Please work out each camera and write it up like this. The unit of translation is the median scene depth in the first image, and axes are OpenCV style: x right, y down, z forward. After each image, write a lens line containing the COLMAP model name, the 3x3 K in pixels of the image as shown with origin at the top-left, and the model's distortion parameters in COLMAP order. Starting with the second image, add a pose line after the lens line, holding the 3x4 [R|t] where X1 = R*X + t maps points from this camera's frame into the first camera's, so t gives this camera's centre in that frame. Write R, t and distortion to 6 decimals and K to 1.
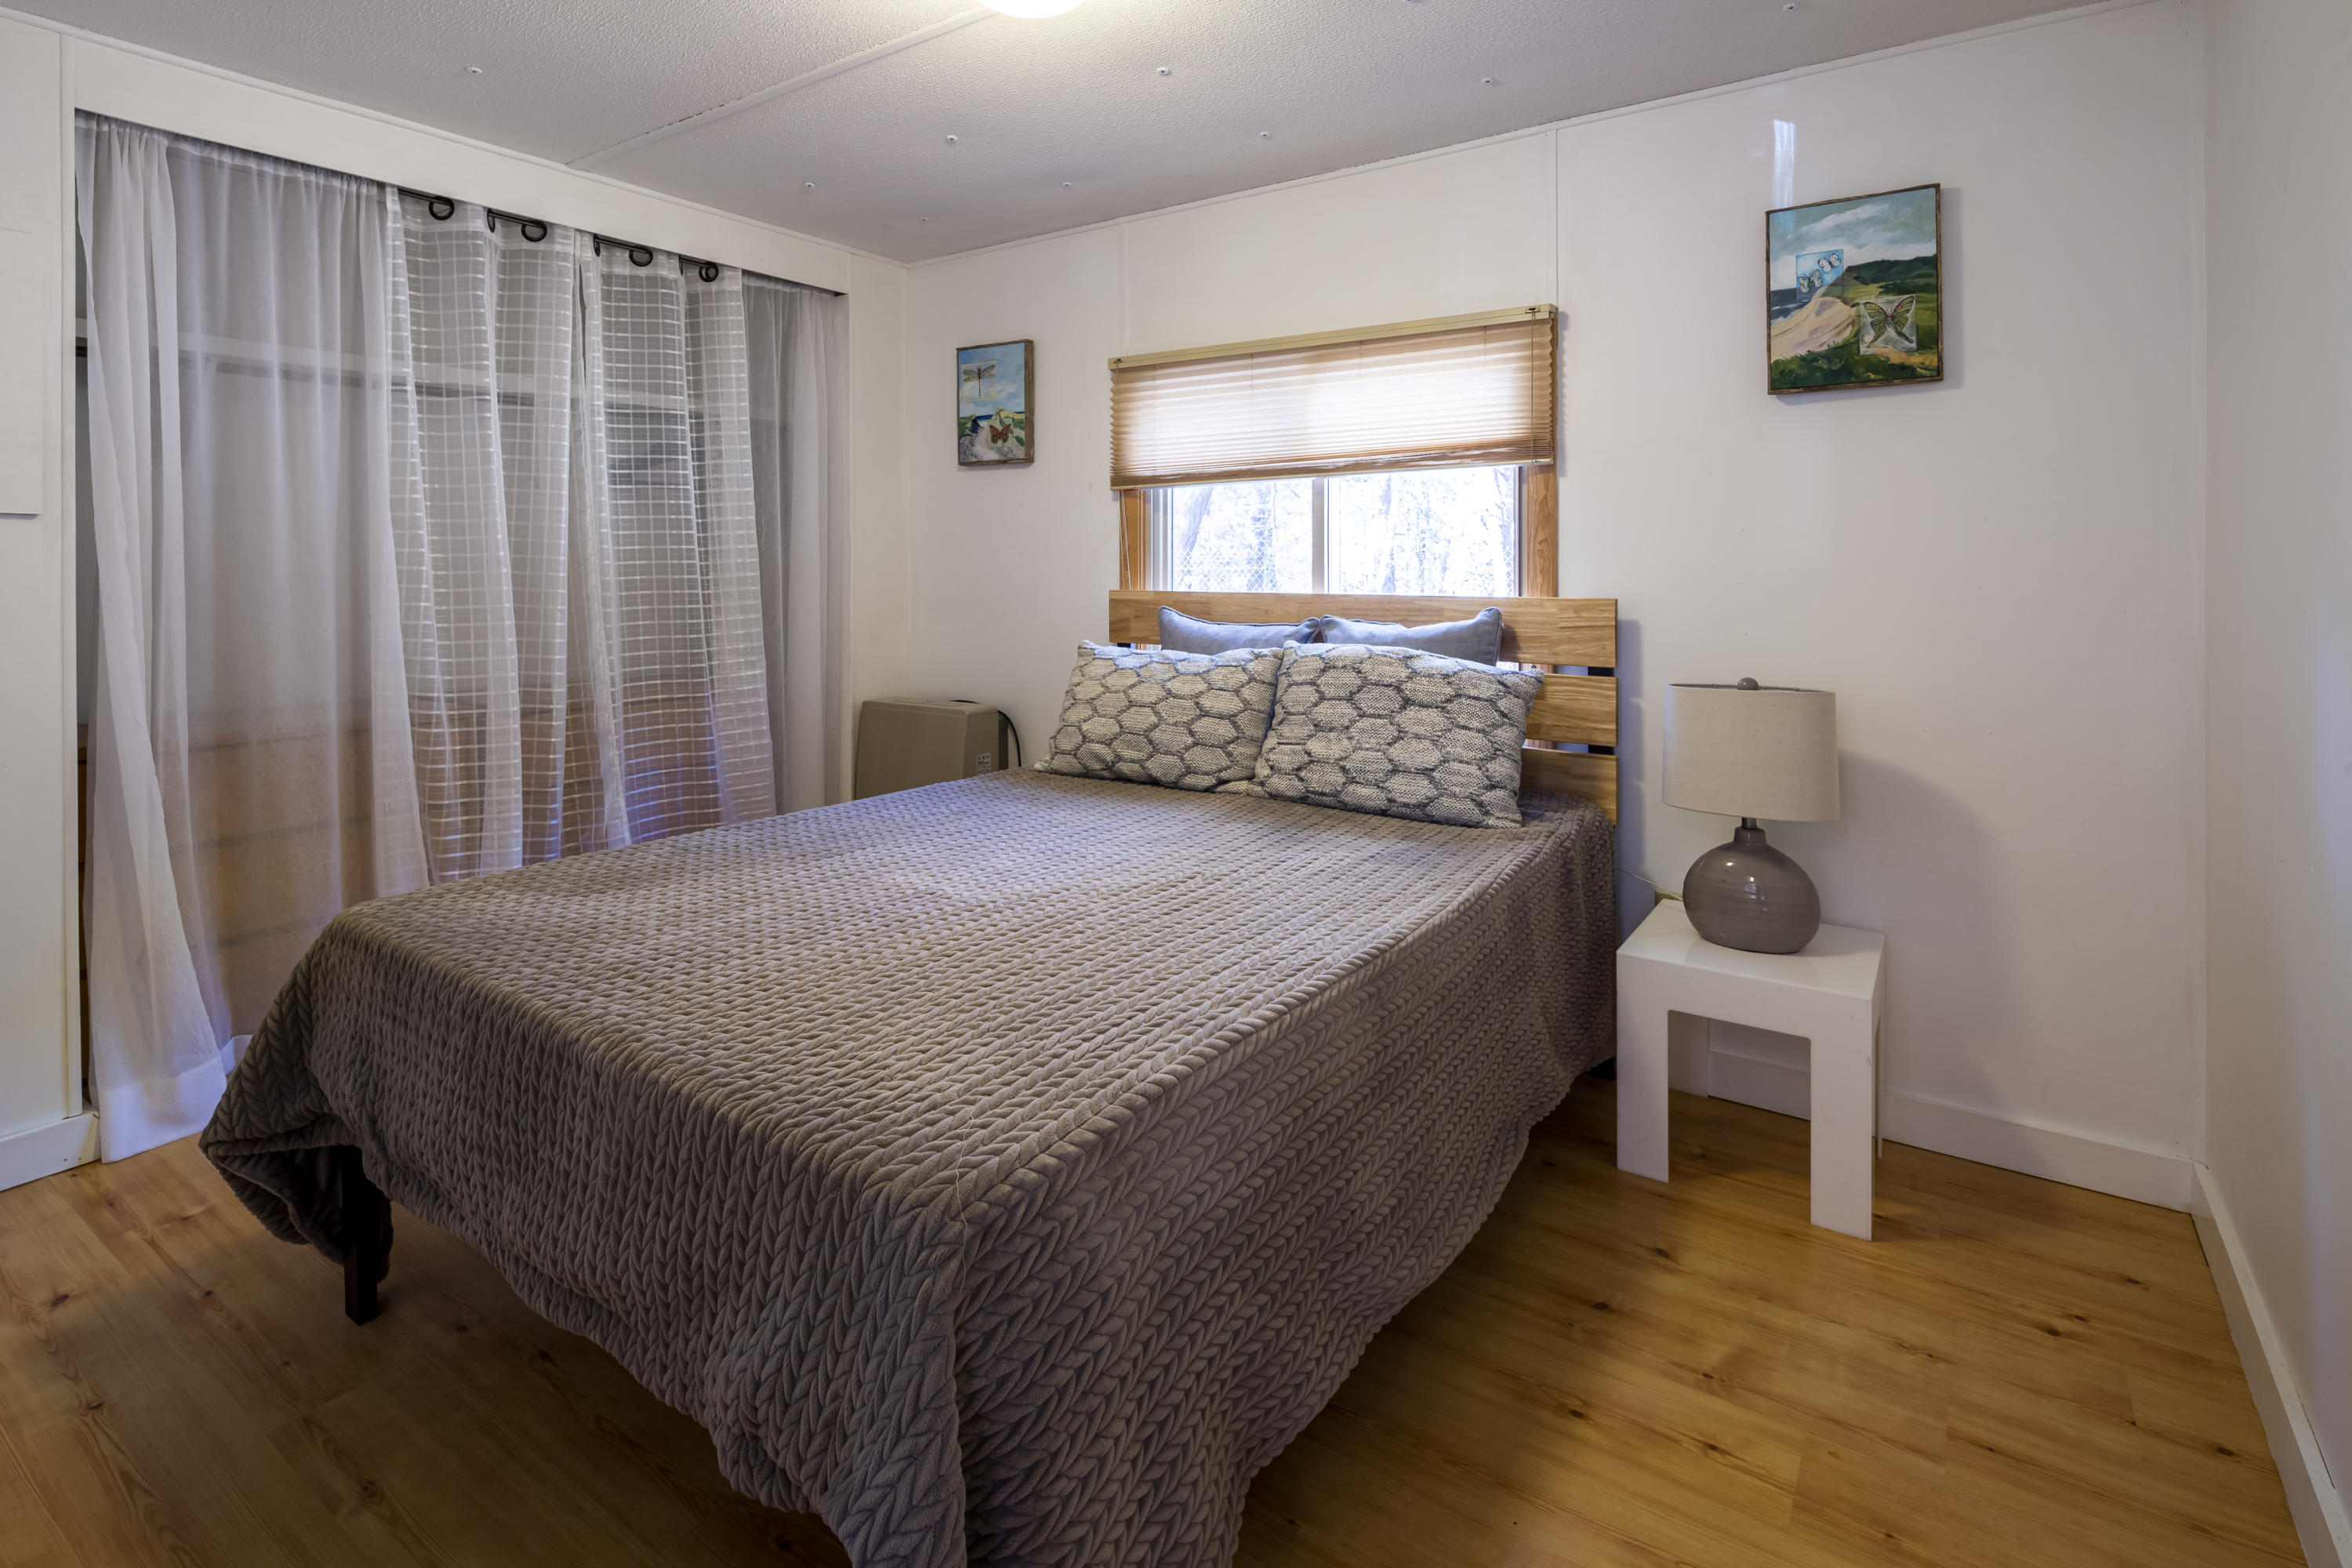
lens RADIAL K [[1122.3, 0, 1176.0], [0, 1122.3, 784.0], [0, 0, 1]] dist [0.000285, -0.000191]
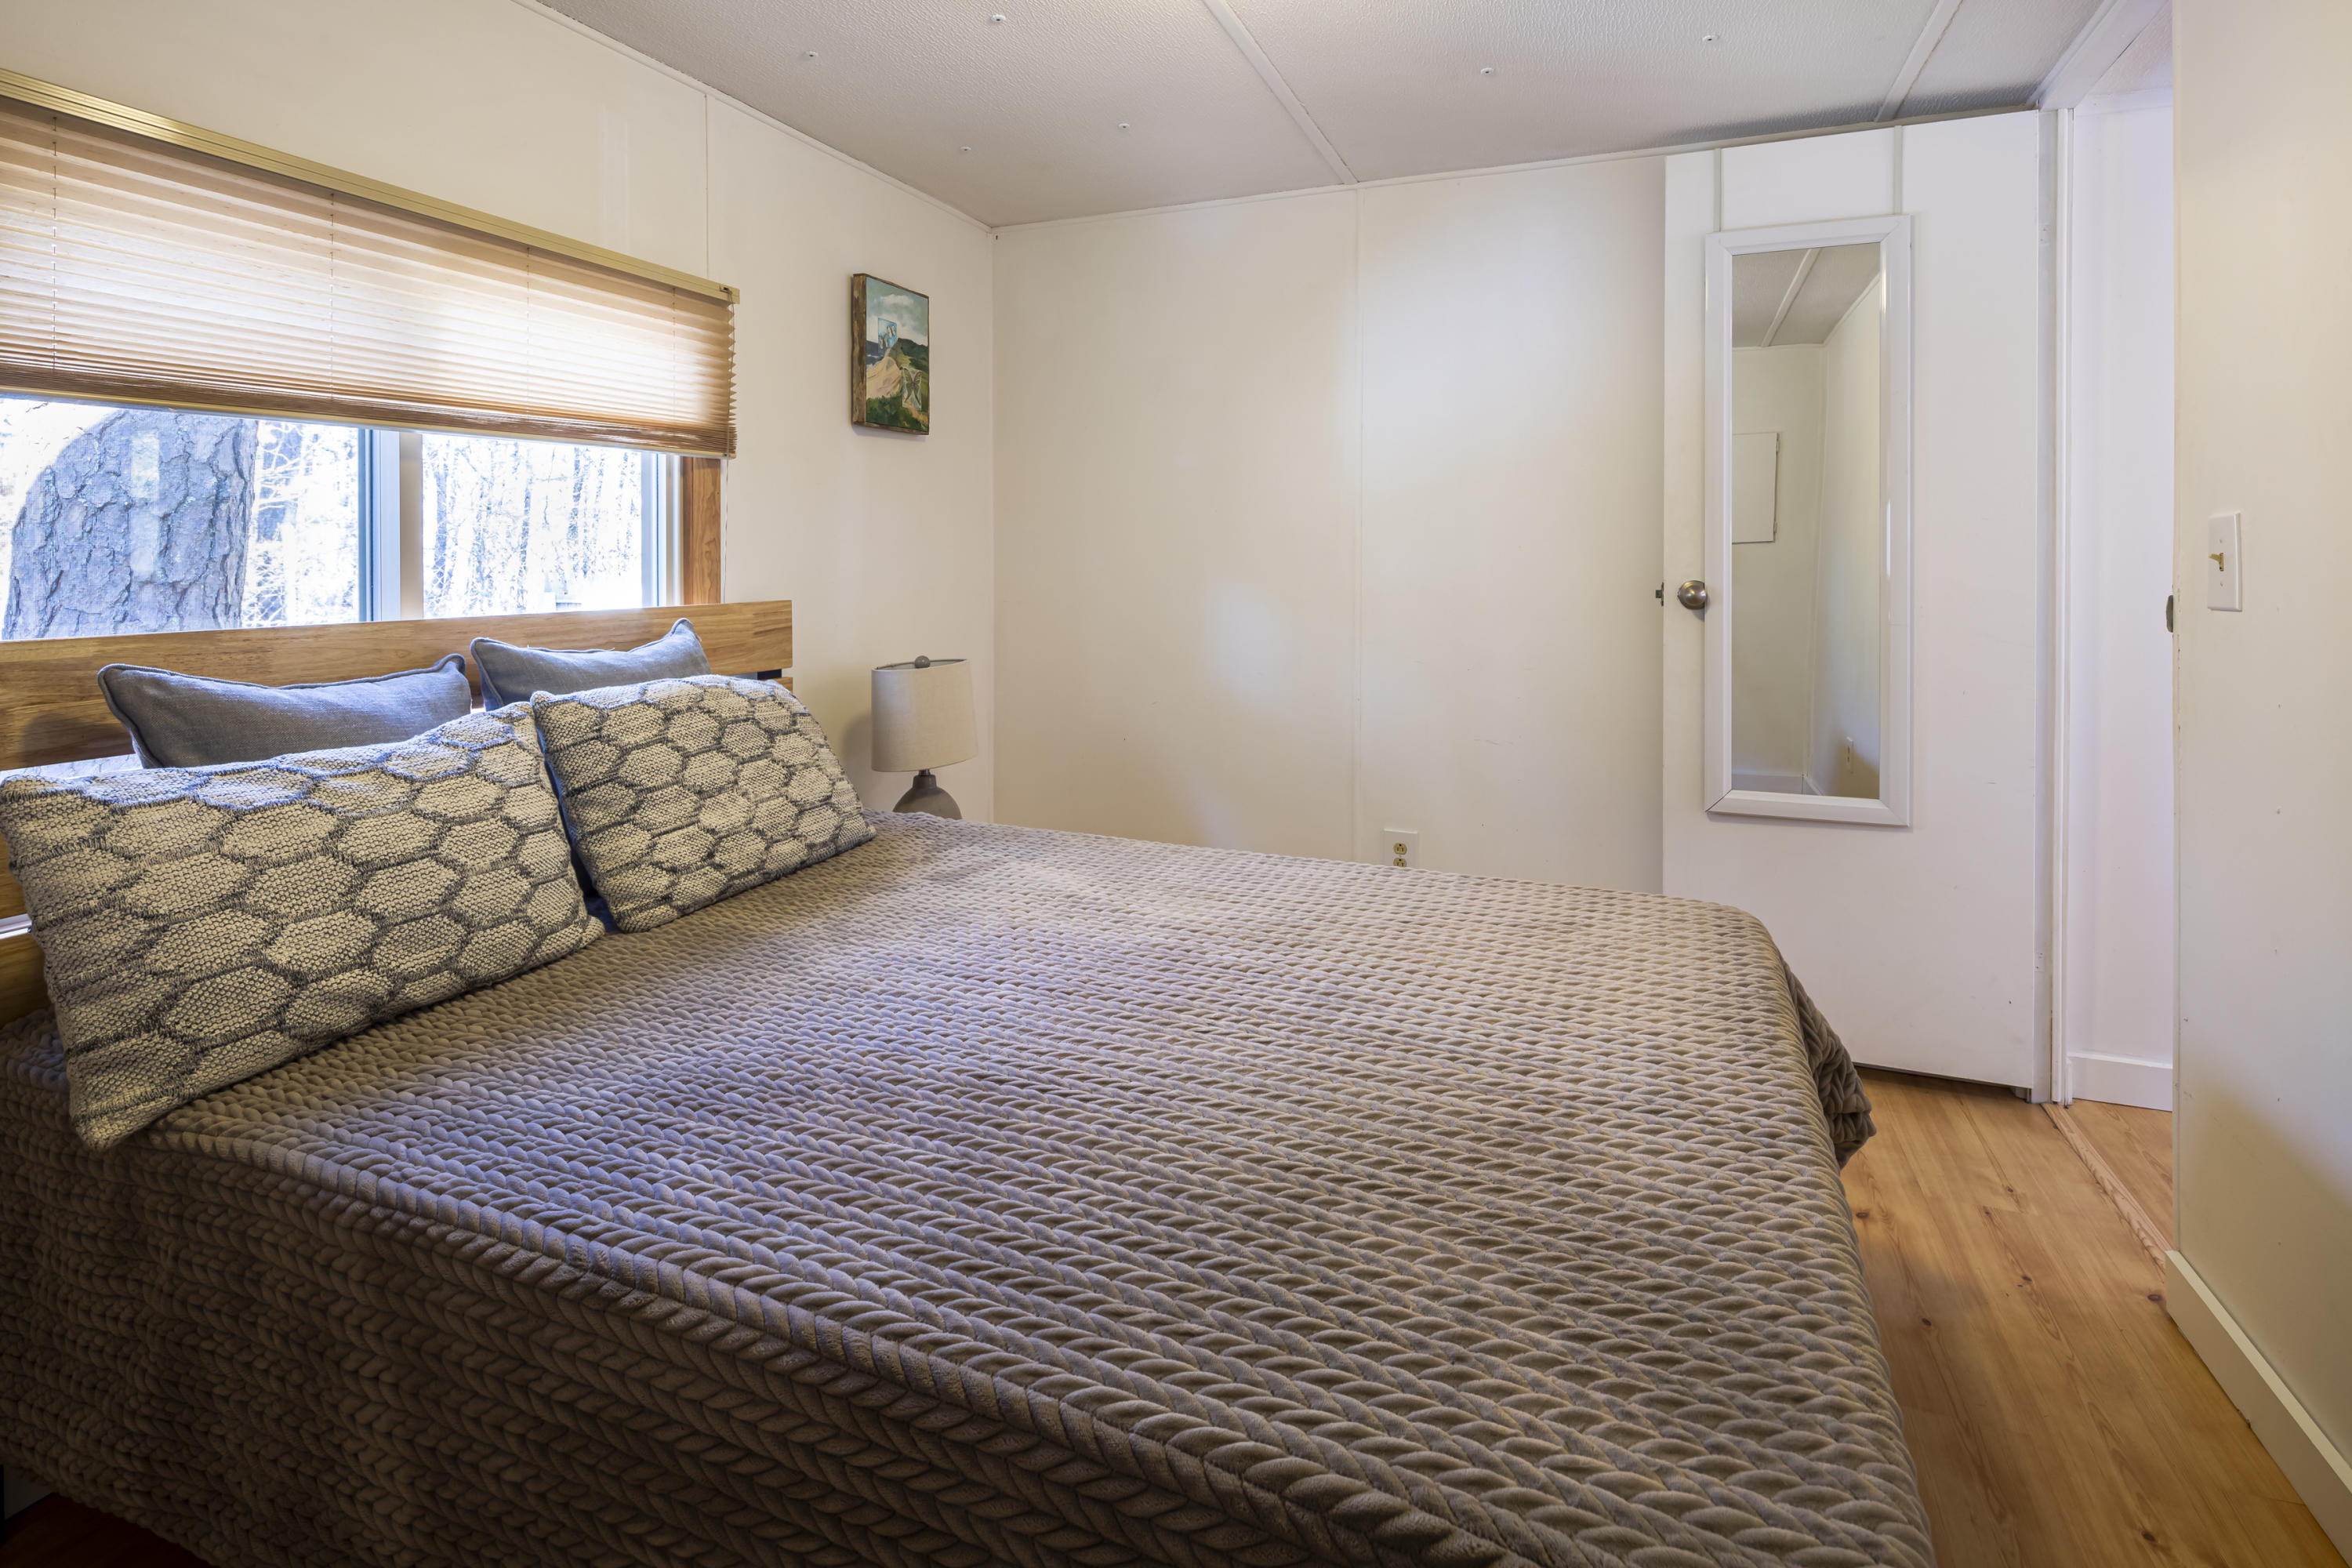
lens RADIAL K [[1110.3, 0, 1174.9], [0, 1110.3, 741.4], [0, 0, 1]] dist [-0.000877, -0.000389]
pose [[-0.222013, -0.168204, 0.960426, -0.643658], [0.182025, 0.960542, 0.210301, -0.182695], [-0.957902, 0.221511, -0.182635, 0.842417]]
